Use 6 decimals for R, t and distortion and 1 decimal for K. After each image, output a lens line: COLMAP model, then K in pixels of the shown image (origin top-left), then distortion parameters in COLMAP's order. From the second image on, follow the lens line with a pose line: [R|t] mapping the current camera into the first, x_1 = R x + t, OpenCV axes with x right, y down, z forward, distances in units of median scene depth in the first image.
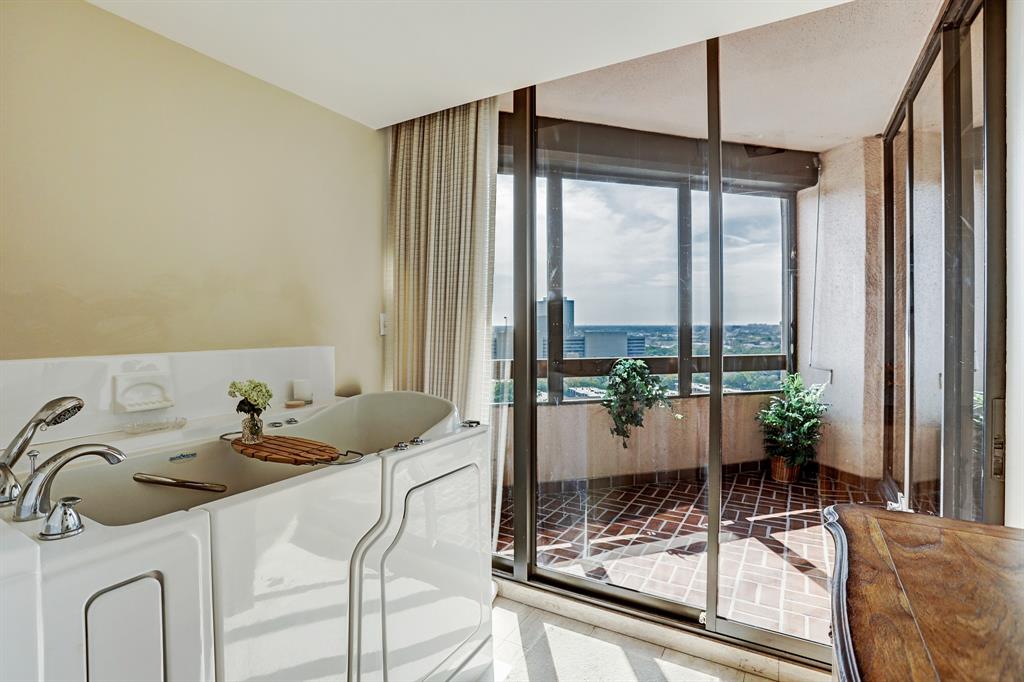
lens RADIAL K [[520.3, 0, 511.3], [0, 520.3, 323.3], [0, 0, 1]] dist [-0.048670, 0.000419]
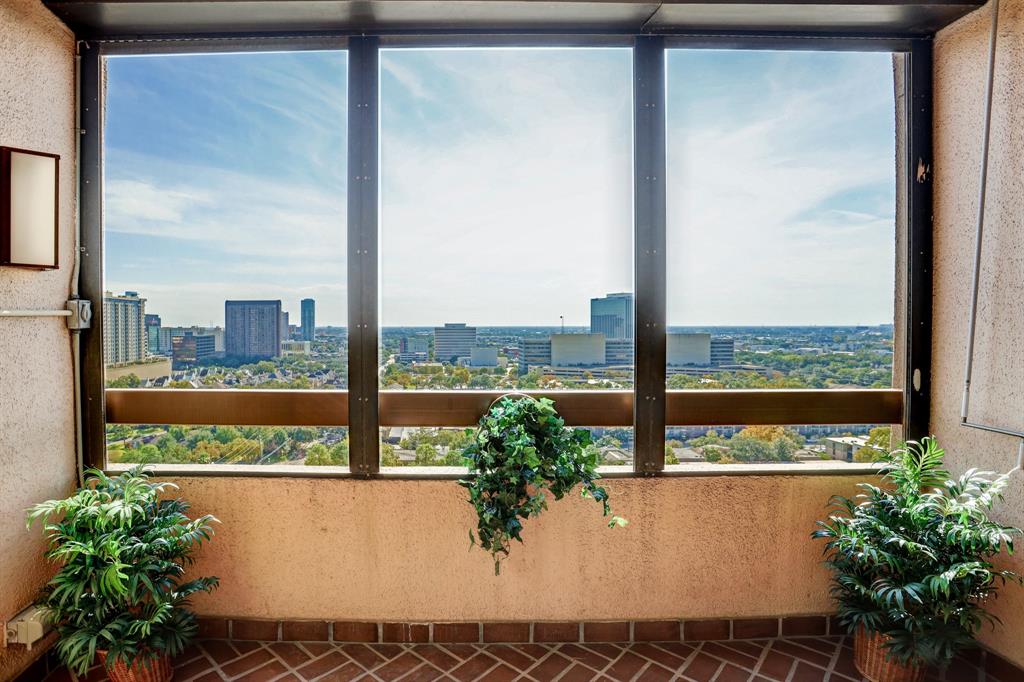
lens RADIAL K [[479.3, 0, 496.8], [0, 479.3, 333.6], [0, 0, 1]] dist [-0.019946, 0.000198]
pose [[0.964871, 0.004188, -0.262689, 0.316478], [0.001035, 0.999805, 0.019744, -0.000432], [0.262720, -0.019322, 0.964679, 0.529997]]
